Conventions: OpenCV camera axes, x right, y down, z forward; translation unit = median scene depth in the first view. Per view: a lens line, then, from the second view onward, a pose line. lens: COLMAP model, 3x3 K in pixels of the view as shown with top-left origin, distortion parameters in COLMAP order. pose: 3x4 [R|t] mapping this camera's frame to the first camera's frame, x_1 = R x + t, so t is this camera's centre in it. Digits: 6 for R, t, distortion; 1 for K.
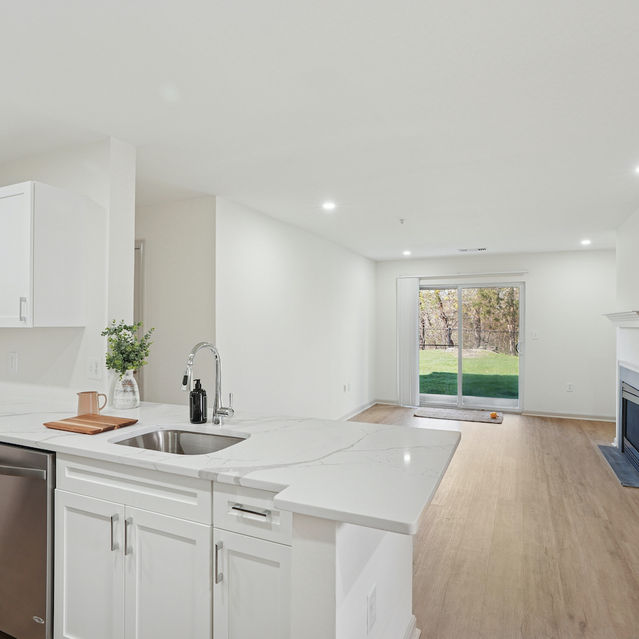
lens RADIAL K [[420.4, 0, 333.9], [0, 420.4, 316.8], [0, 0, 1]] dist [-0.011879, -0.003115]
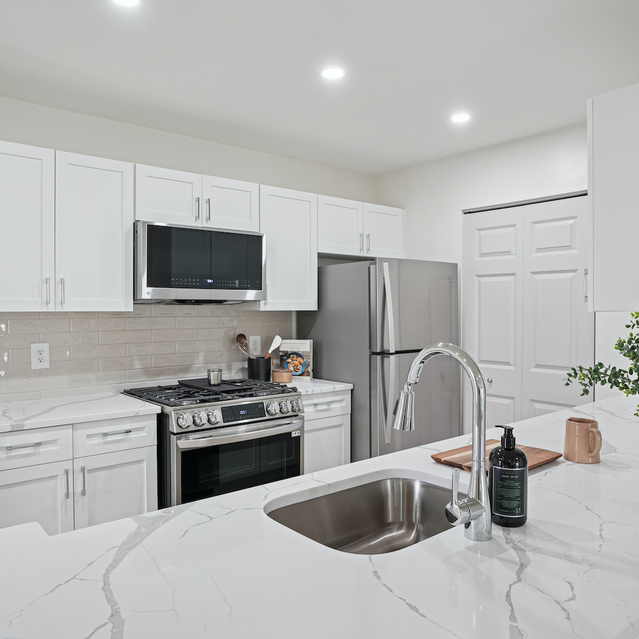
lens RADIAL K [[552.7, 0, 321.3], [0, 552.7, 311.4], [0, 0, 1]] dist [-0.010847, -0.000836]
pose [[-0.469167, 0.004282, -0.883099, 0.394534], [0.022882, 0.999711, -0.007309, 0.031219], [0.882813, -0.023636, -0.469130, 1.462300]]
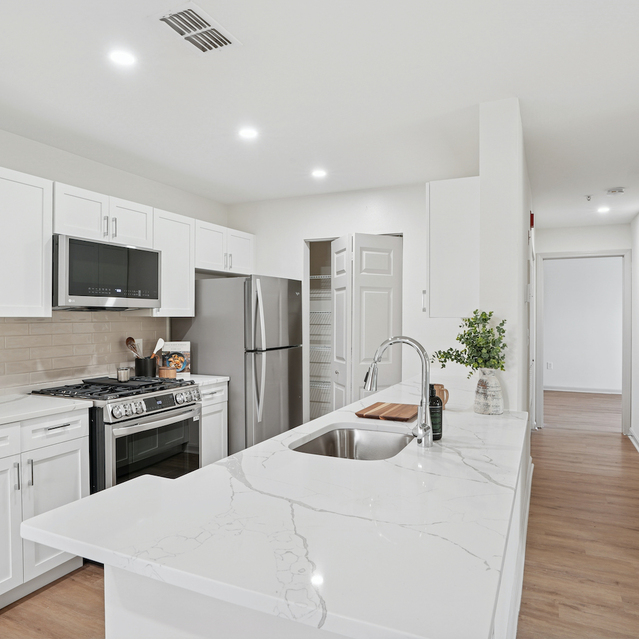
lens RADIAL K [[509.3, 0, 319.5], [0, 509.3, 319.5], [0, 0, 1]] dist [-0.015492, -0.000103]
pose [[-0.041075, 0.006549, -0.999135, 0.839924], [0.022630, 0.999728, 0.005623, 0.023738], [0.998900, -0.022380, -0.041212, 1.104678]]
